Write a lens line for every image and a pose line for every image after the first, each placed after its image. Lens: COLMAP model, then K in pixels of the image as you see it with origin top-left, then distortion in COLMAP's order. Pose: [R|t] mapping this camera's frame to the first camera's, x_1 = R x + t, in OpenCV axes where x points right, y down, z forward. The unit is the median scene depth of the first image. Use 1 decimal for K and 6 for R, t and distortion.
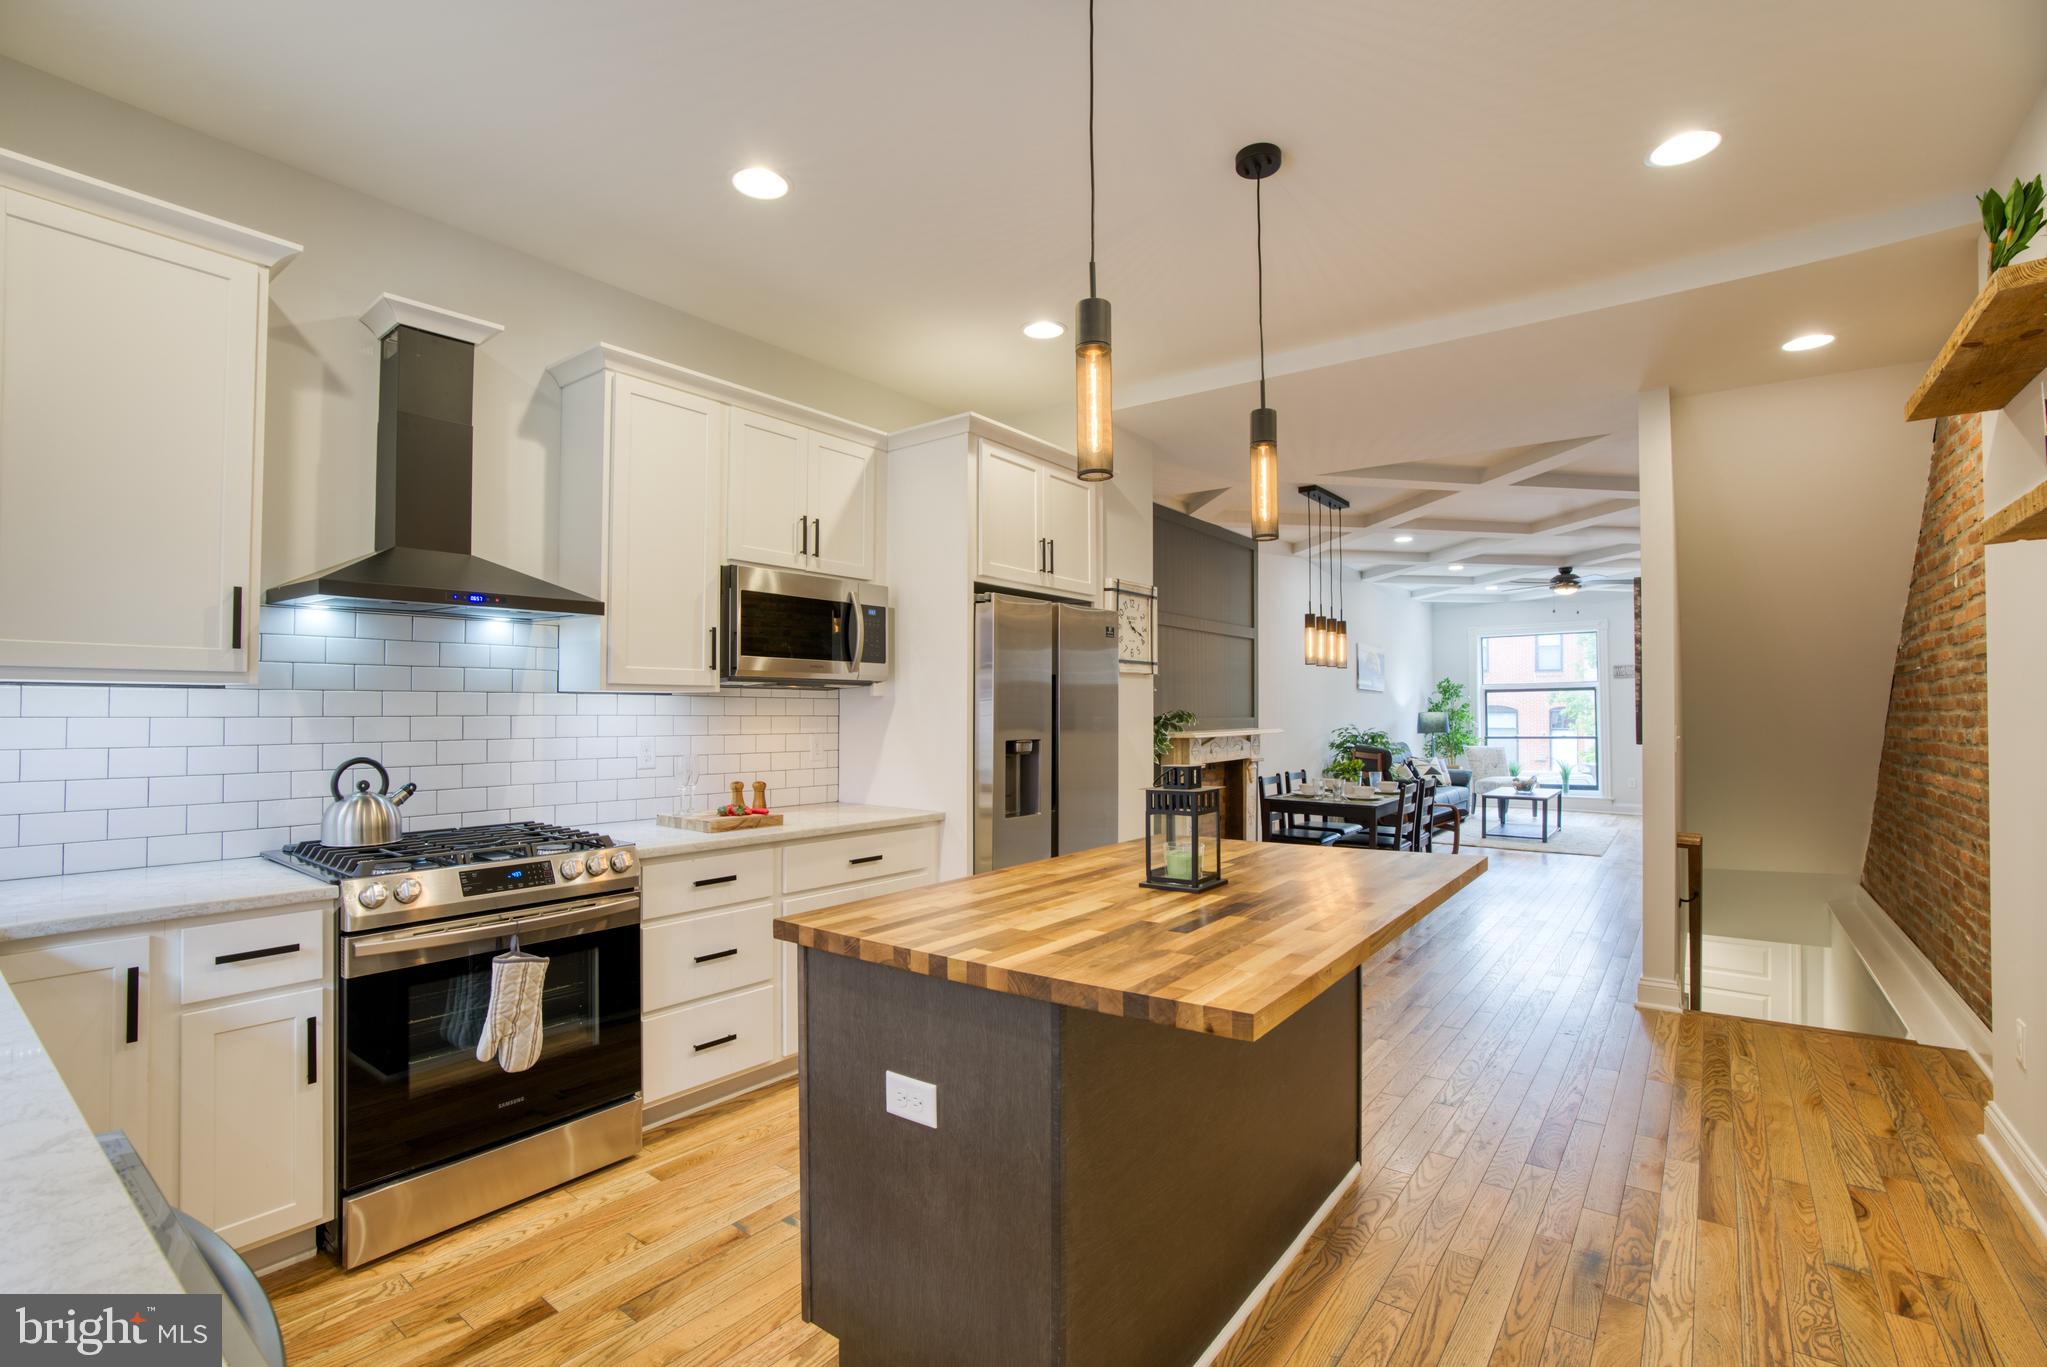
lens RADIAL K [[933.2, 0, 1010.5], [0, 933.2, 695.7], [0, 0, 1]] dist [-0.067815, 0.024688]
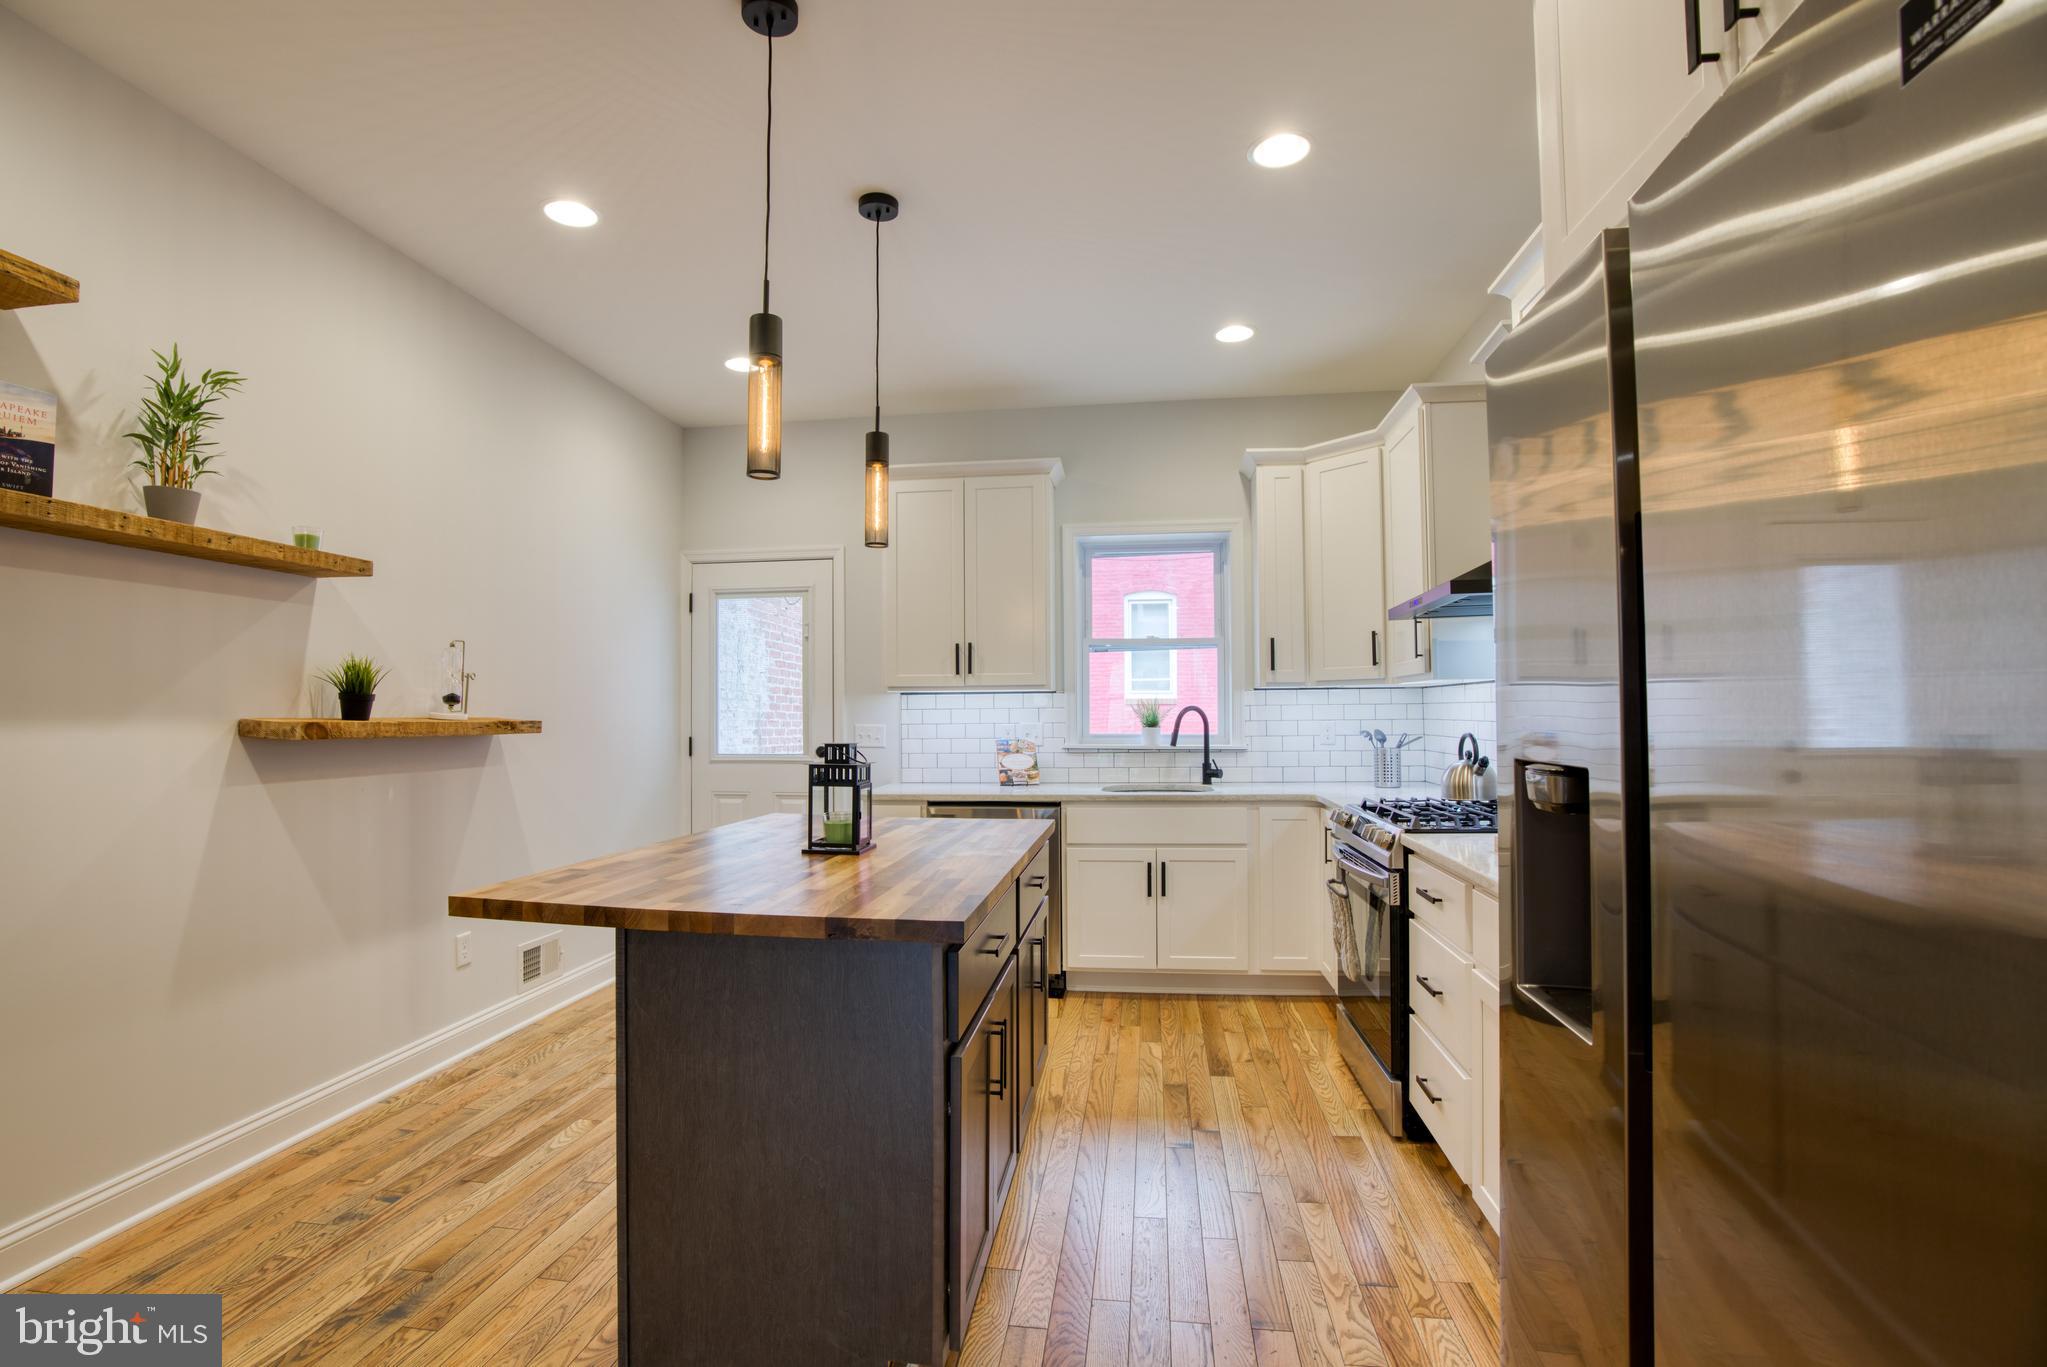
lens RADIAL K [[933.2, 0, 1010.8], [0, 933.2, 692.4], [0, 0, 1]] dist [-0.067815, 0.024688]
pose [[-0.872128, -0.006219, -0.489239, 0.363610], [0.013652, 0.999221, -0.037038, 0.037955], [0.489088, -0.038981, -0.871363, 1.364240]]
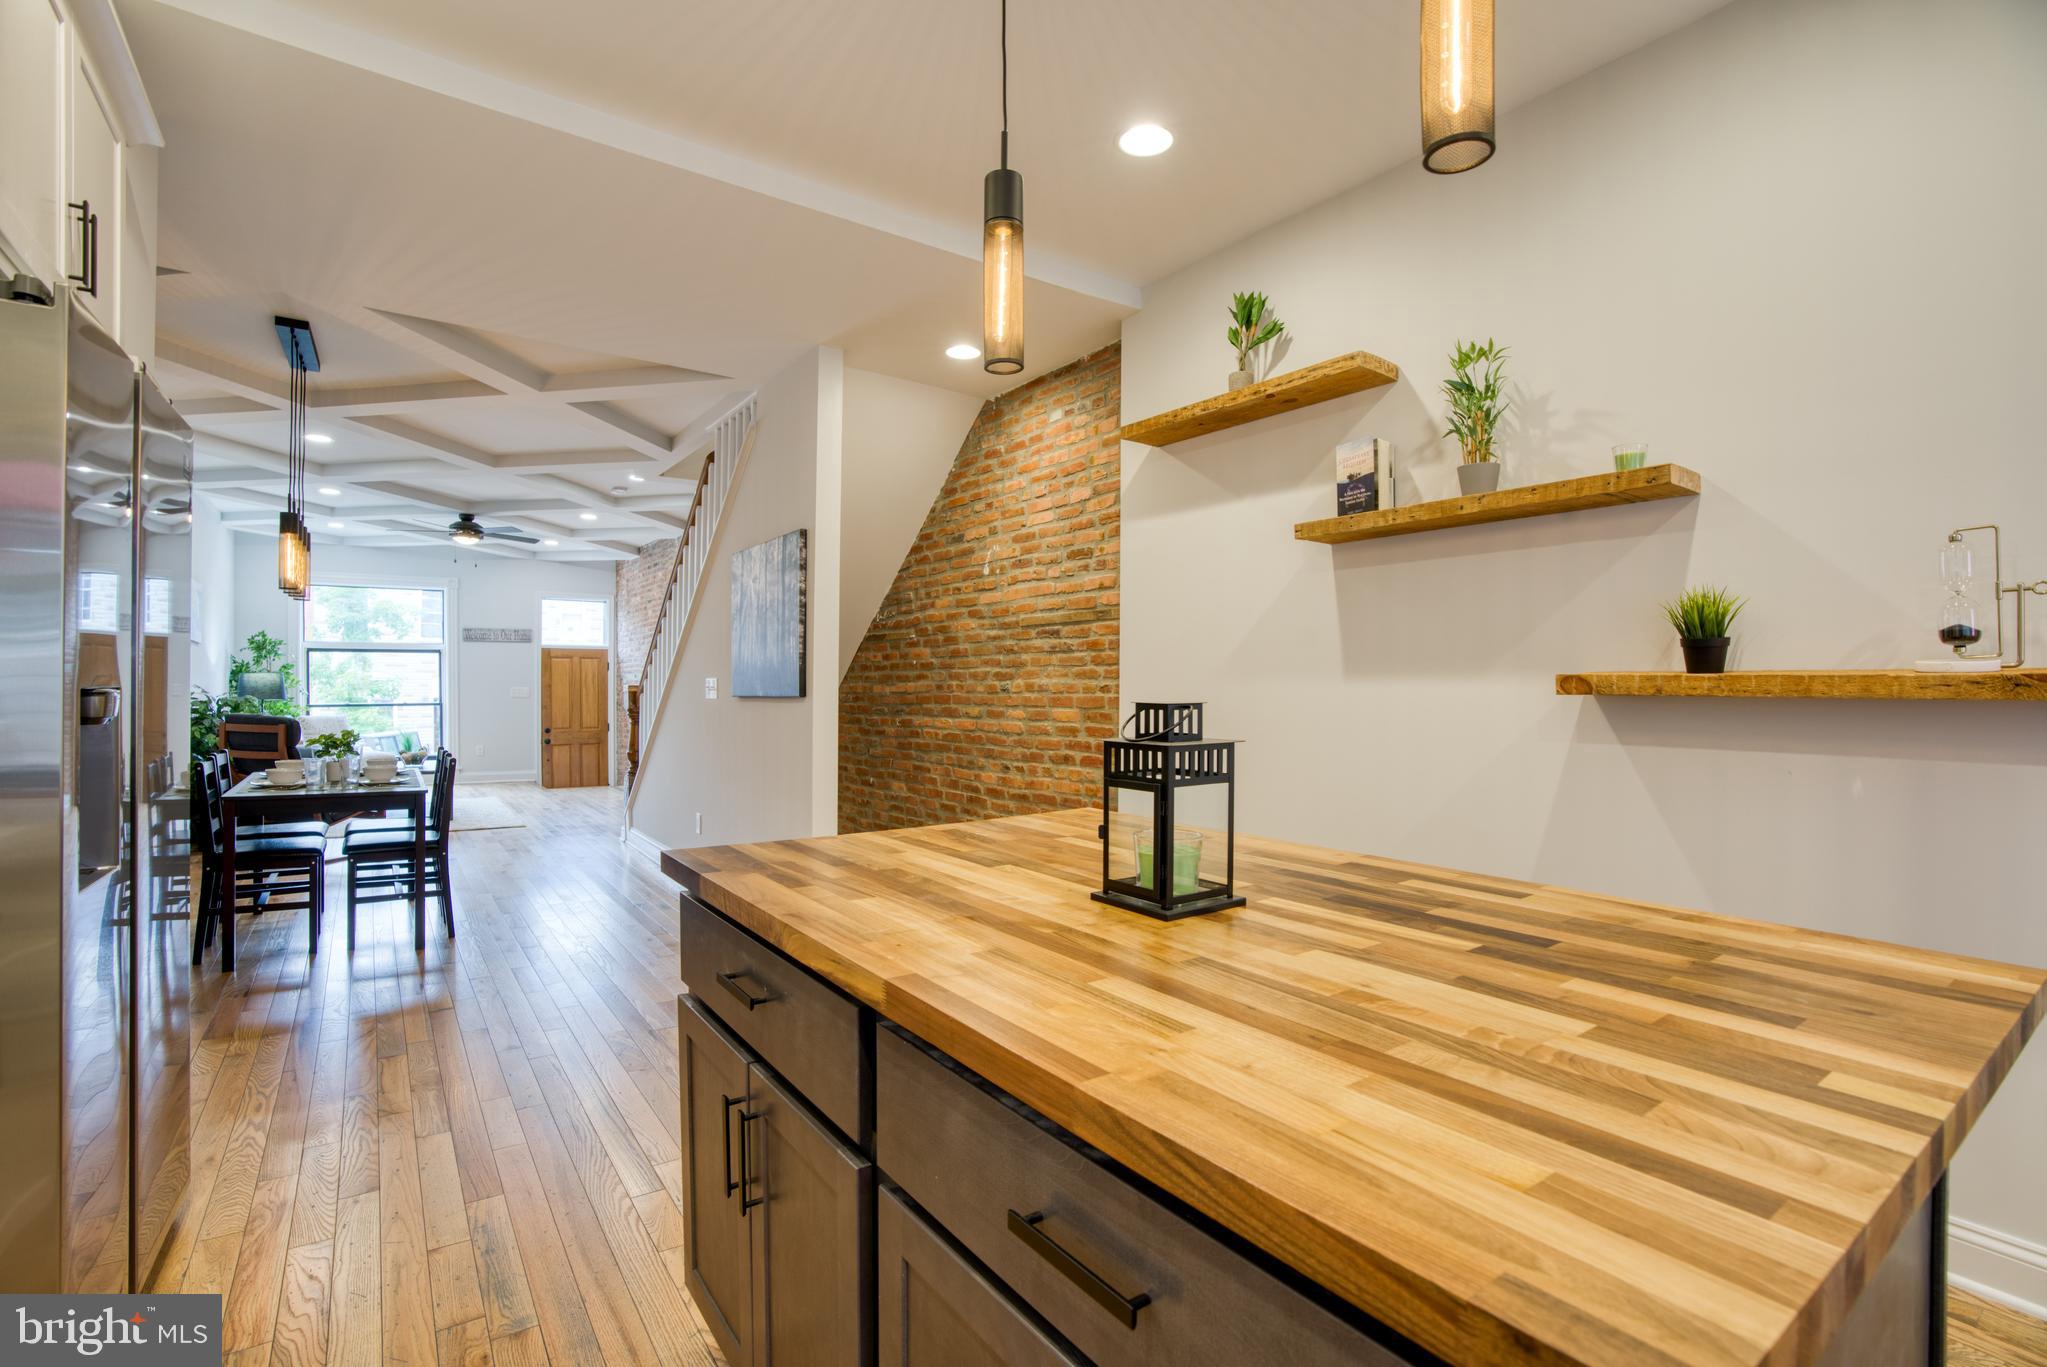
lens RADIAL K [[933.2, 0, 1012.2], [0, 933.2, 691.3], [0, 0, 1]] dist [-0.067815, 0.024688]
pose [[0.293779, -0.001527, 0.955872, -0.271633], [-0.022358, 0.999714, 0.008469, 0.042493], [-0.955612, -0.023859, 0.293661, 0.602670]]
